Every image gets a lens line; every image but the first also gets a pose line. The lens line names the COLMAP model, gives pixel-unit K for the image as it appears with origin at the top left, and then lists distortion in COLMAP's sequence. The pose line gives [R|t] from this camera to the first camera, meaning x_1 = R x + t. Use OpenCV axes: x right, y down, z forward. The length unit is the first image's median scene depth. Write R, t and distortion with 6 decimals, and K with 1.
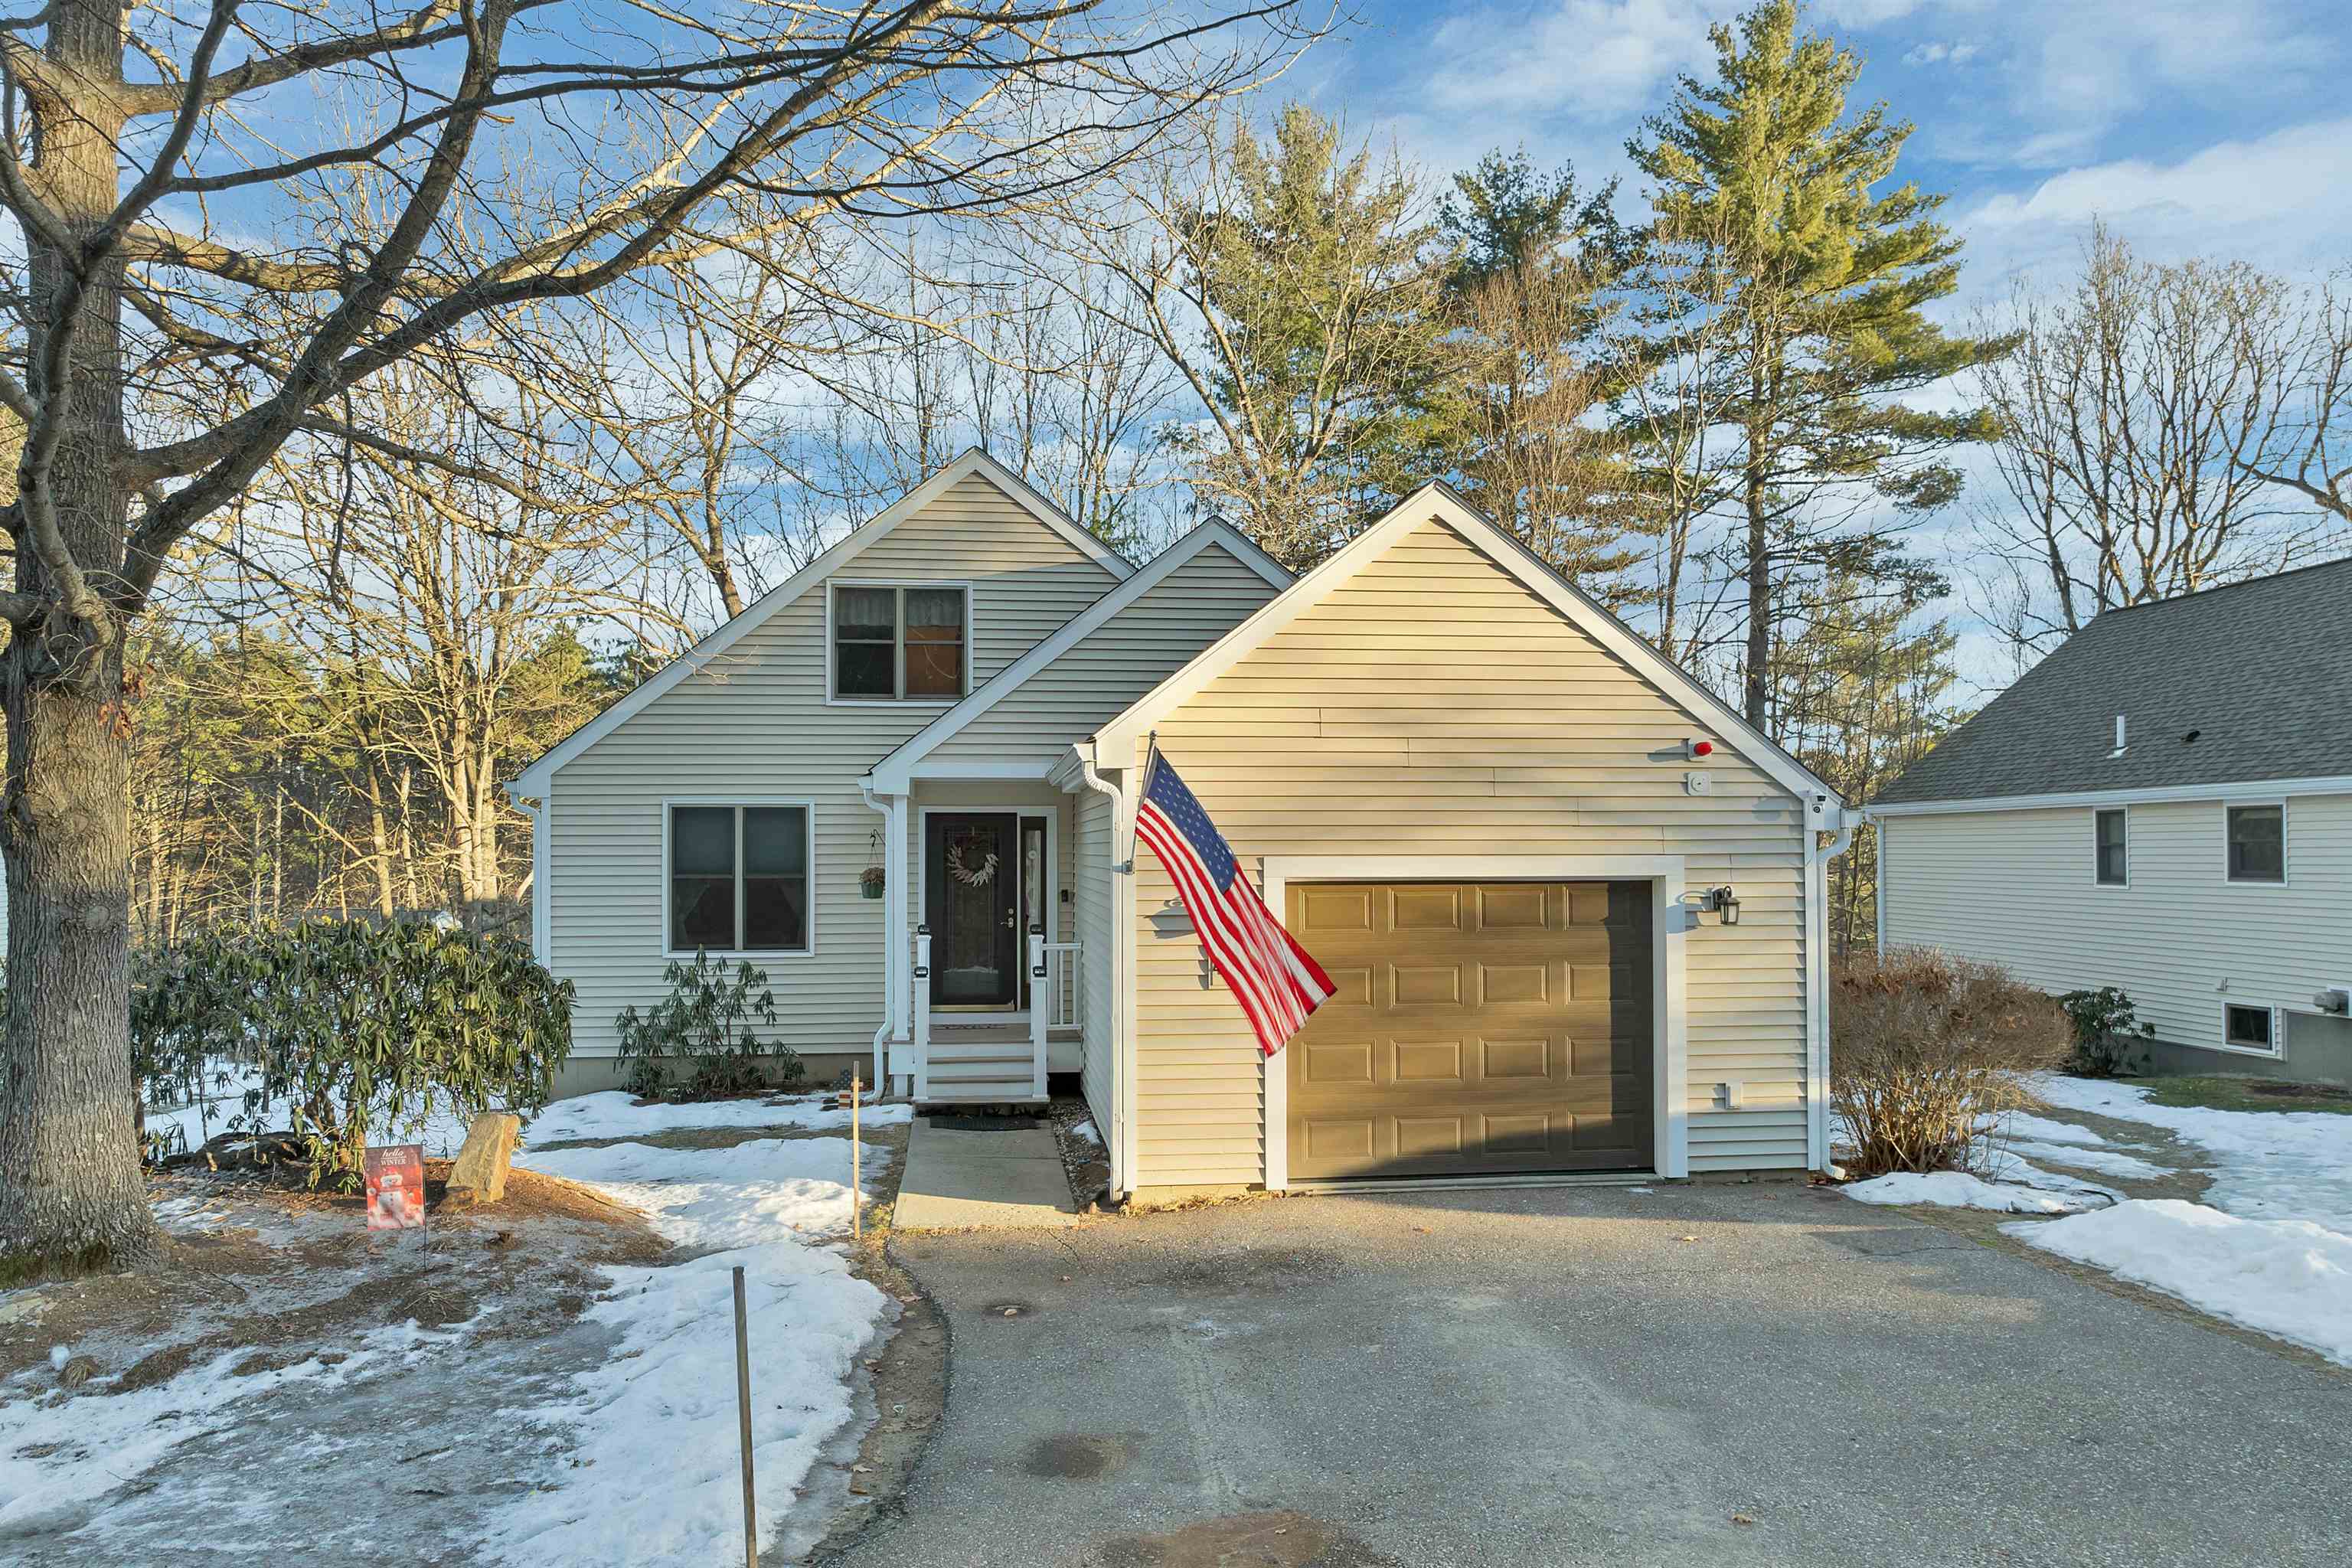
lens RADIAL K [[1704.1, 0, 1173.1], [0, 1704.1, 794.4], [0, 0, 1]] dist [-0.051667, 0.012485]
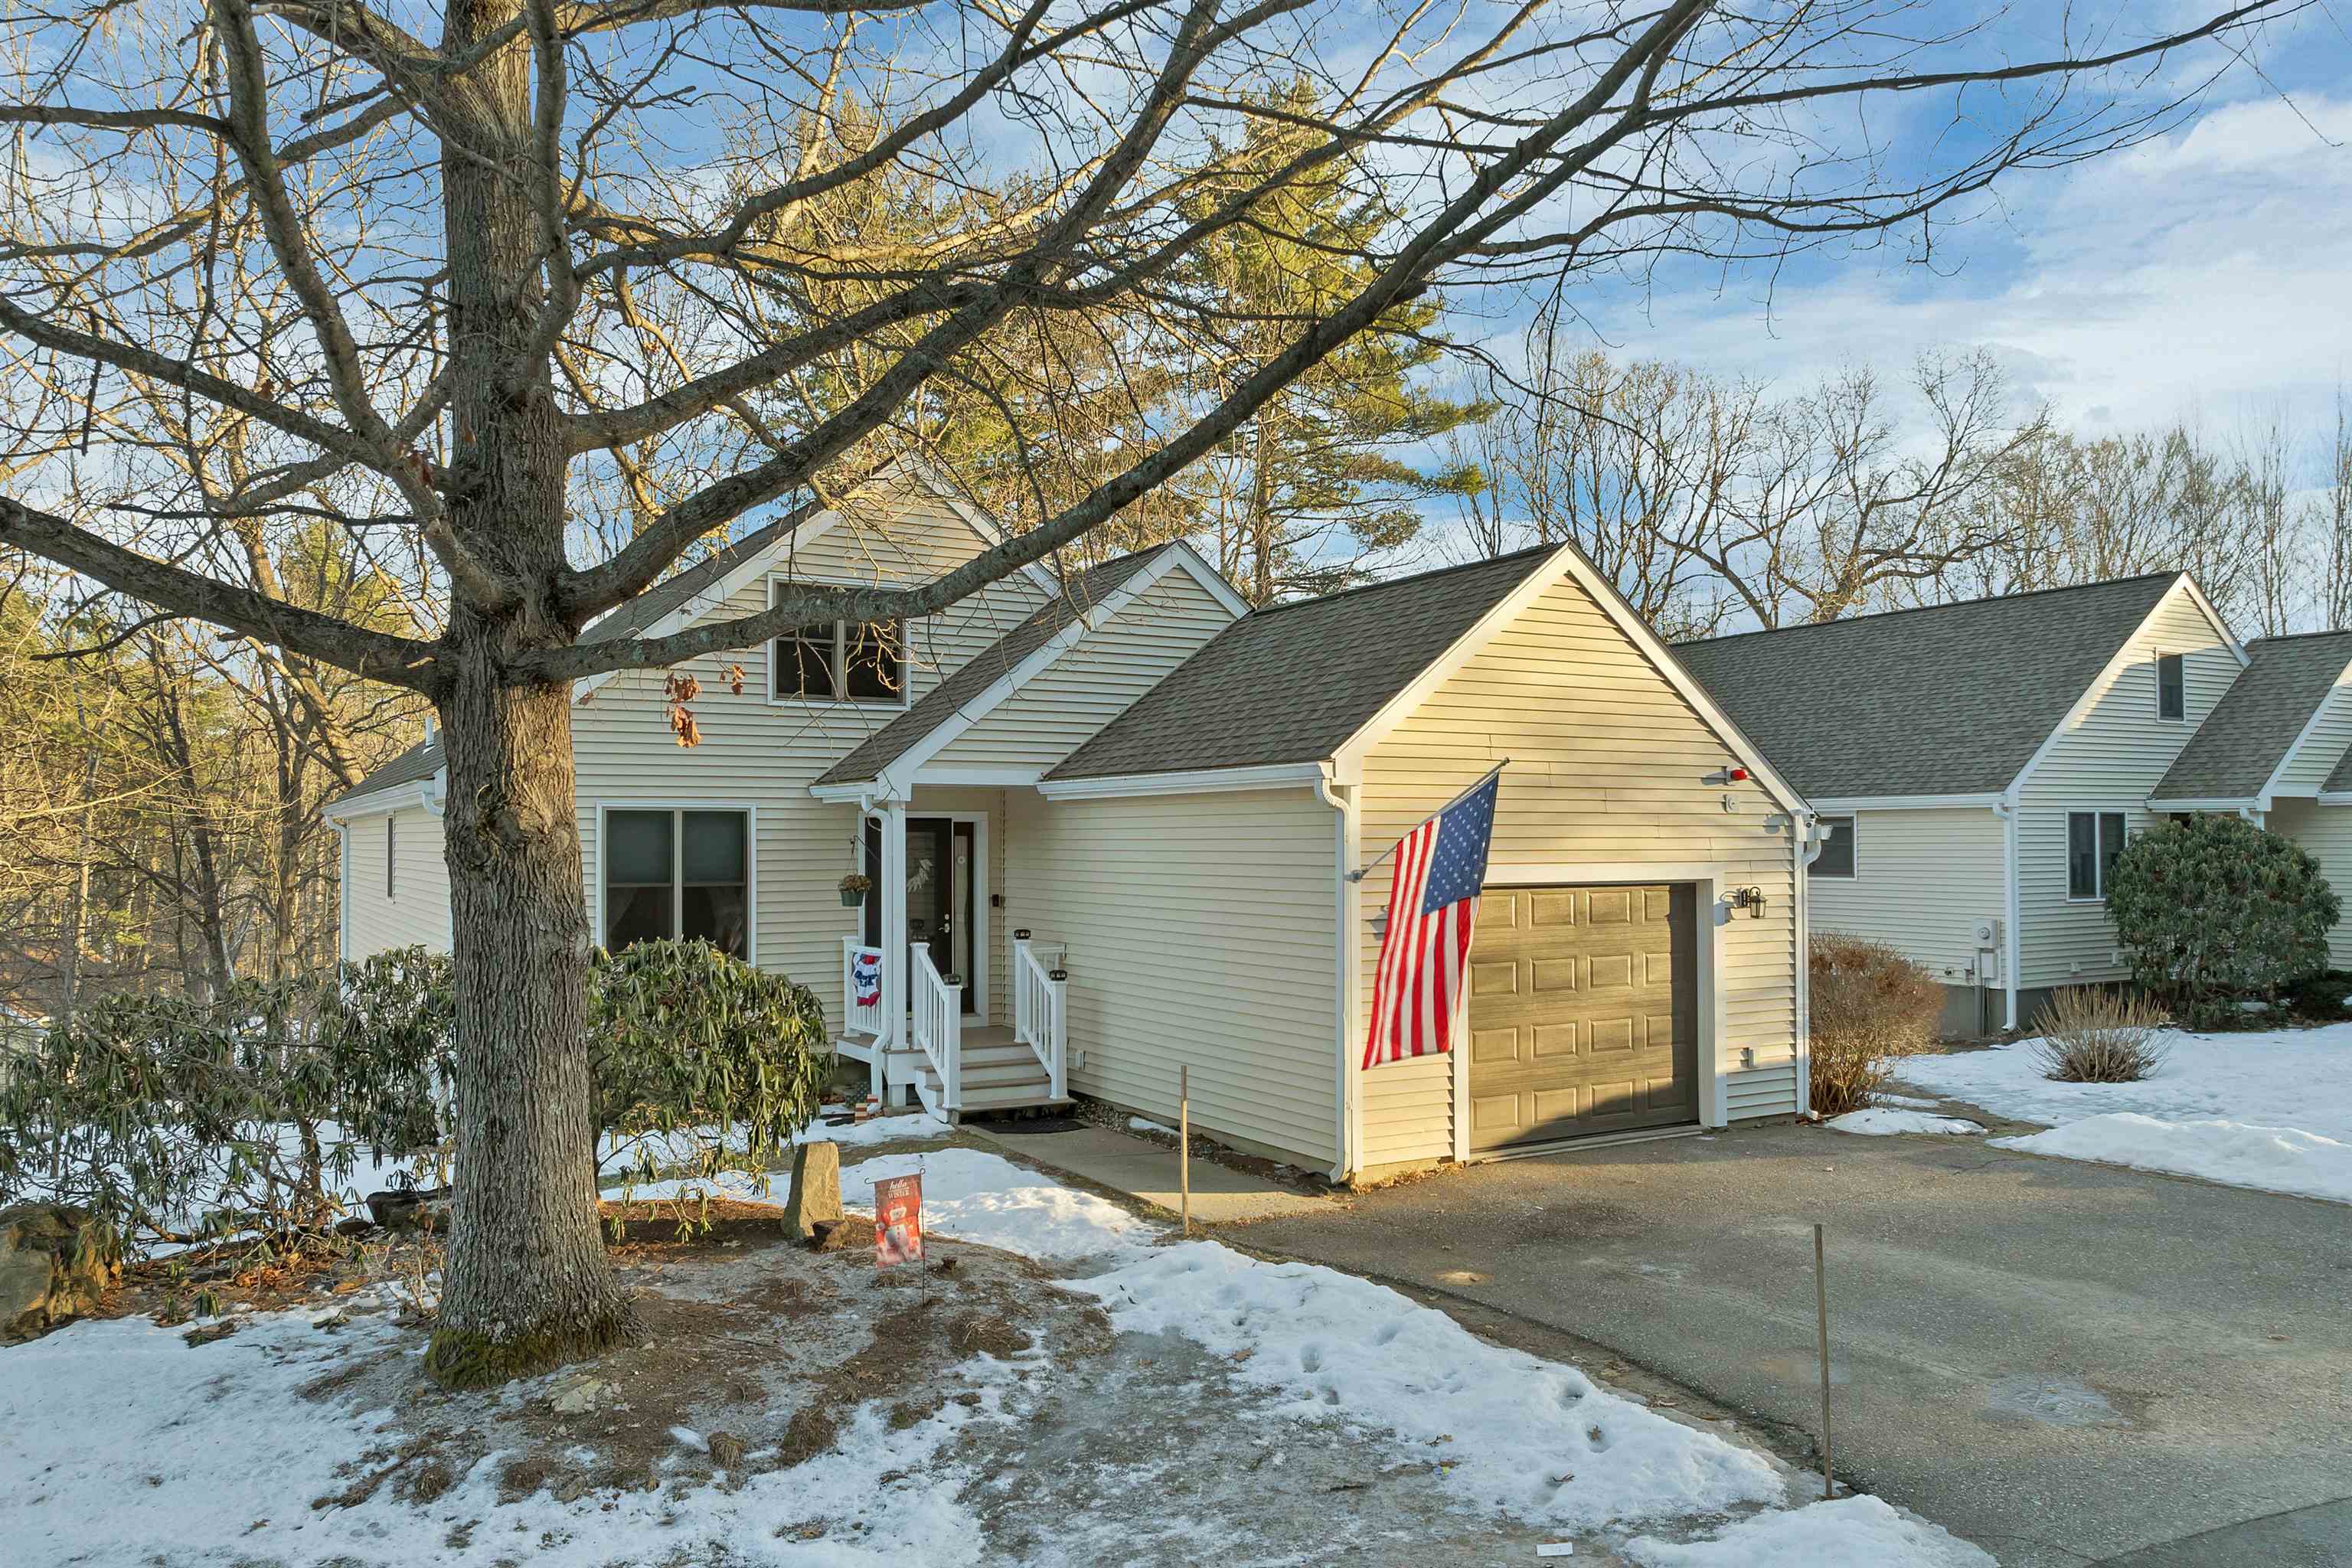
lens RADIAL K [[1704.1, 0, 1163.6], [0, 1704.1, 784.8], [0, 0, 1]] dist [-0.051667, 0.012485]
pose [[0.915523, 0.013947, 0.402025, -0.732442], [-0.013107, 0.999902, -0.004841, -0.011076], [-0.402053, -0.000837, 0.915616, 0.061056]]
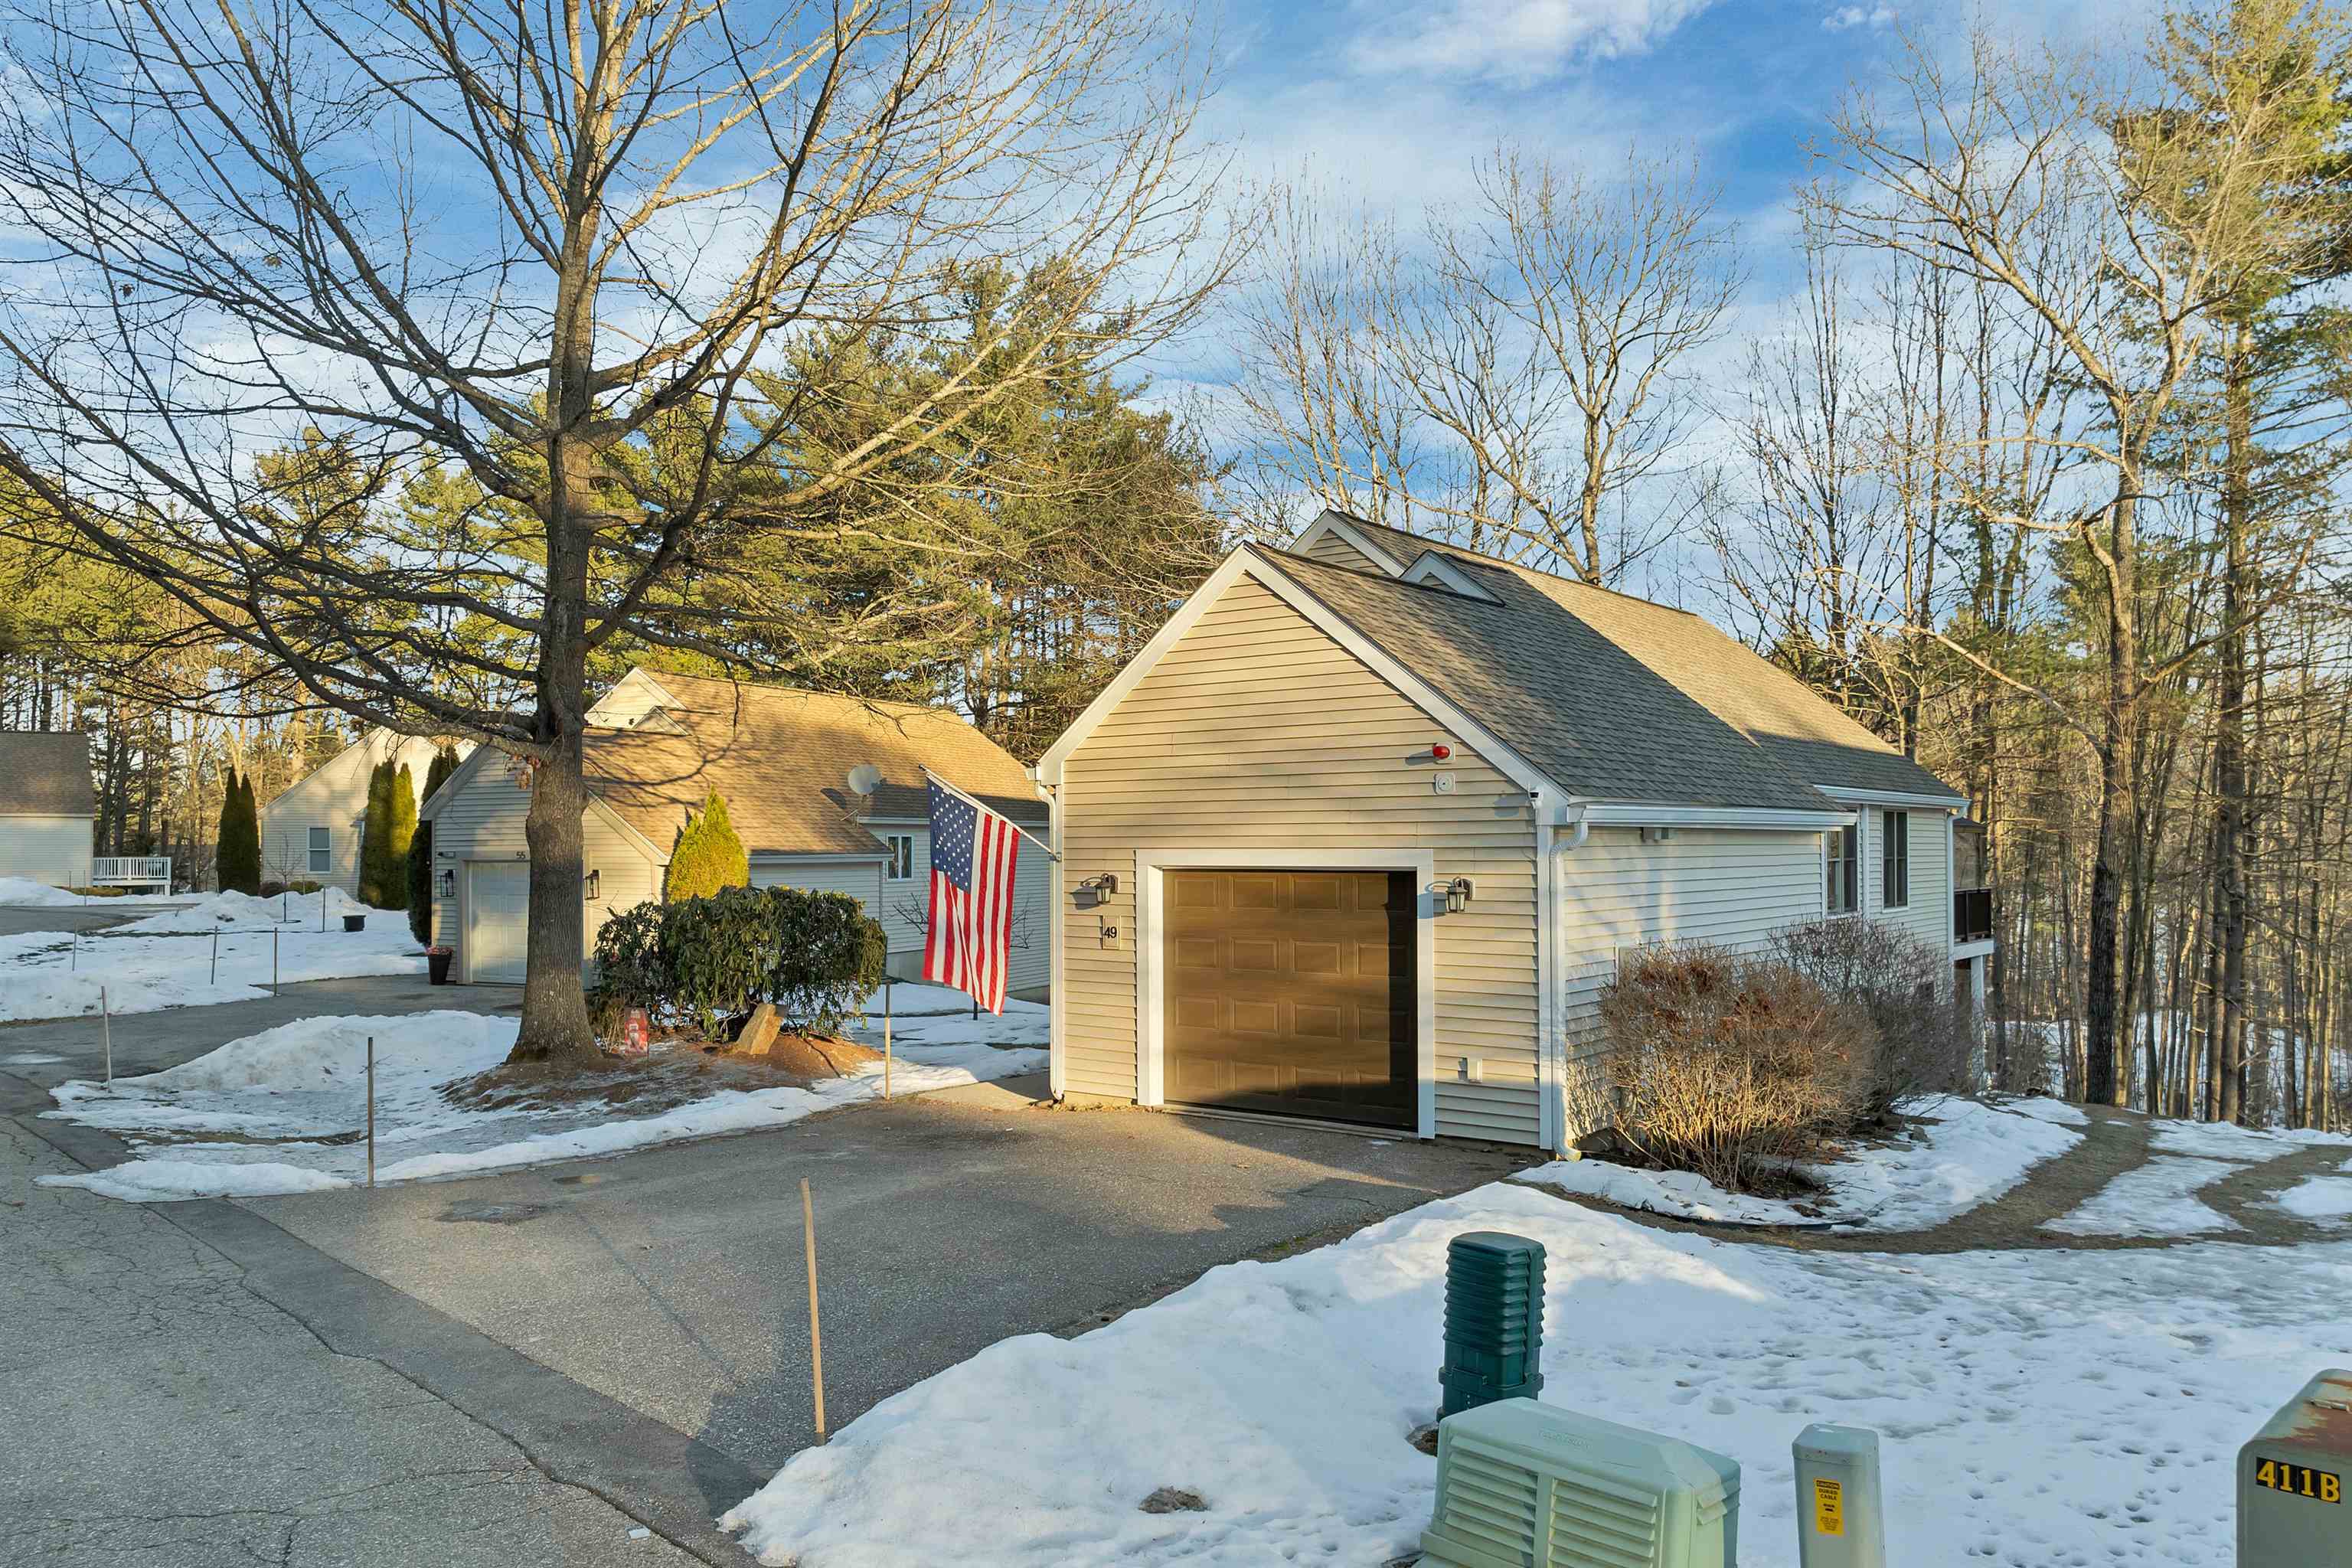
lens RADIAL K [[1704.1, 0, 1178.7], [0, 1704.1, 784.2], [0, 0, 1]] dist [-0.051667, 0.012485]
pose [[0.709144, -0.025499, -0.704603, 1.272008], [0.023985, 0.999640, -0.012036, 0.004316], [0.704656, -0.008365, 0.709500, 0.123117]]
